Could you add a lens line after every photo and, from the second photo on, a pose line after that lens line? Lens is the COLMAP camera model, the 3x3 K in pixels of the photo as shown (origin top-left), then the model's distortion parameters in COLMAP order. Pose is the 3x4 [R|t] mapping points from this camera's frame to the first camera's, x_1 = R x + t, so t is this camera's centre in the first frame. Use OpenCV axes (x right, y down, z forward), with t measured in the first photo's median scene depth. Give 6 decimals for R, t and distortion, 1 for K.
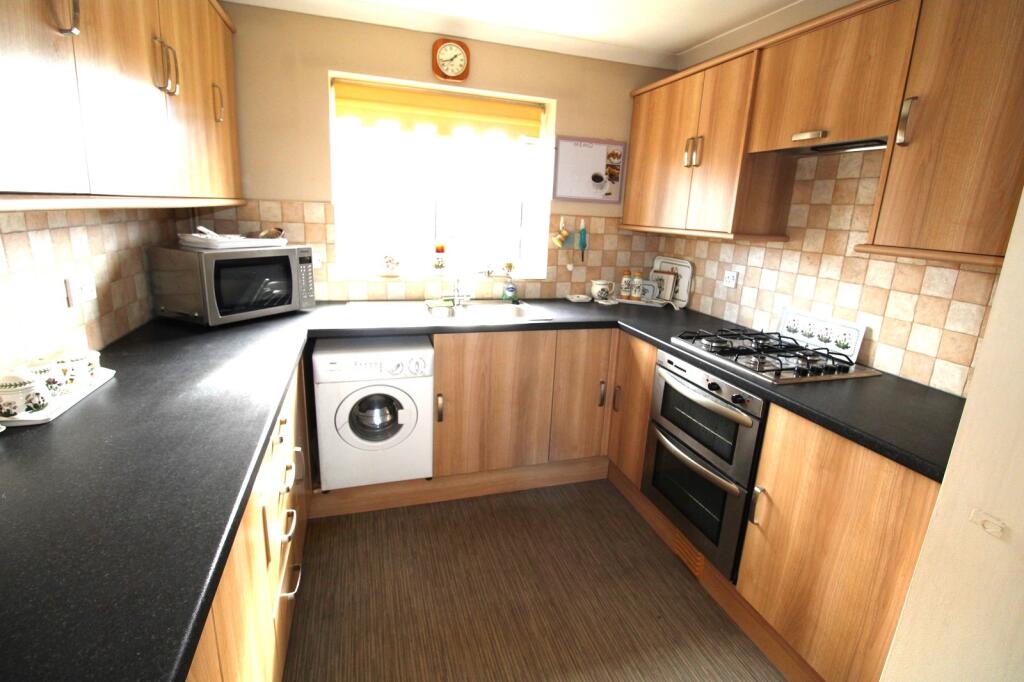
lens RADIAL K [[480.2, 0, 513.1], [0, 480.2, 326.1], [0, 0, 1]] dist [0.012597, -0.017366]
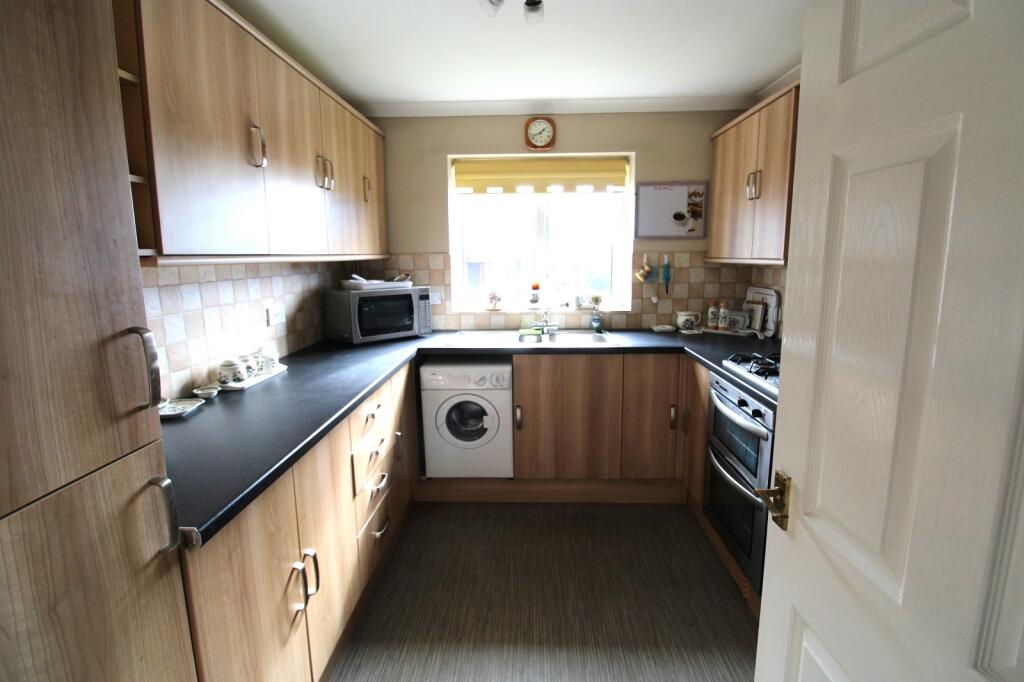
lens RADIAL K [[480.2, 0, 513.1], [0, 480.2, 326.1], [0, 0, 1]] dist [0.012597, -0.017366]
pose [[0.939814, -0.006039, -0.341634, 0.222043], [-0.026037, 0.995671, -0.089227, 0.047549], [0.340694, 0.092752, 0.935588, -0.124559]]
